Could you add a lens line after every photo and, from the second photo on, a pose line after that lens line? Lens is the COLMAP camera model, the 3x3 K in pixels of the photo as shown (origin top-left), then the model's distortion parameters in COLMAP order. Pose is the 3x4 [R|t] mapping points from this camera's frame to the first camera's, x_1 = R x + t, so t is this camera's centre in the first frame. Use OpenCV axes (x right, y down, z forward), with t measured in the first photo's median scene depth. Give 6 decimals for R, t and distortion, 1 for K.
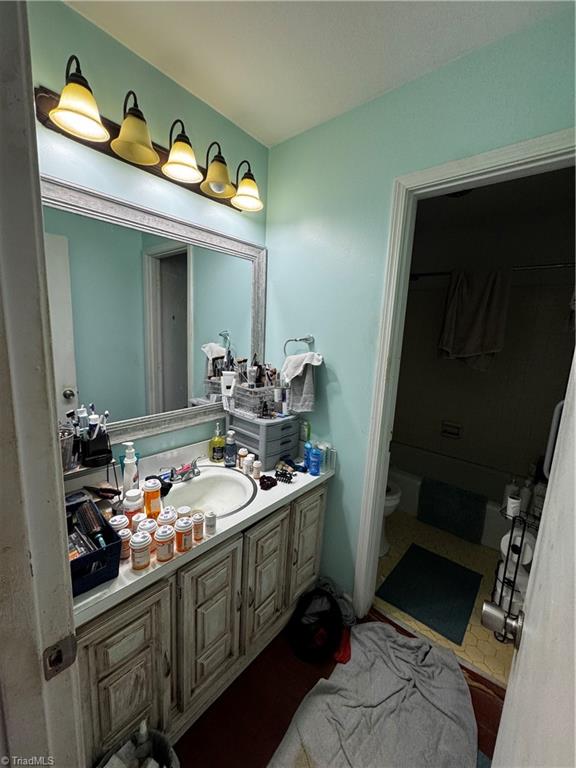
lens RADIAL K [[304.1, 0, 287.1], [0, 304.1, 383.7], [0, 0, 1]] dist [-0.007529, 0.001385]
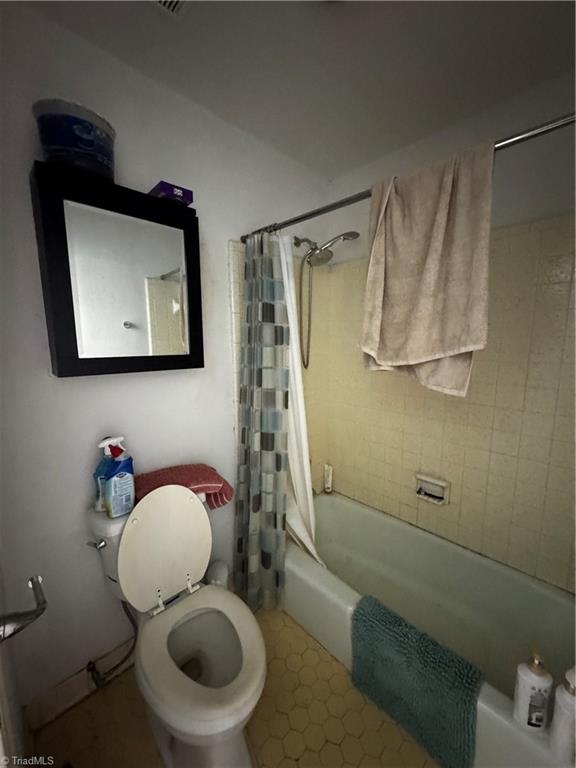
lens RADIAL K [[304.1, 0, 292.0], [0, 304.1, 385.5], [0, 0, 1]] dist [-0.007529, 0.001385]
pose [[0.995534, -0.041742, -0.084679, 0.608291], [0.038185, 0.998337, -0.043198, -0.058545], [0.086341, 0.039771, 0.995471, 0.713802]]
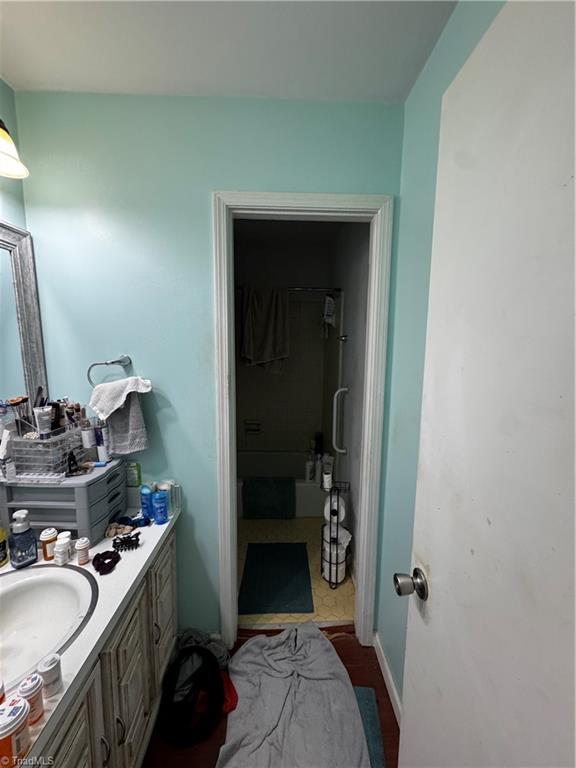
lens RADIAL K [[304.1, 0, 285.2], [0, 304.1, 383.6], [0, 0, 1]] dist [-0.007529, 0.001385]
pose [[0.742696, -0.128713, 0.657142, -0.152309], [0.136983, 0.989803, 0.039053, -0.062191], [-0.655468, 0.061013, 0.752754, 0.128667]]
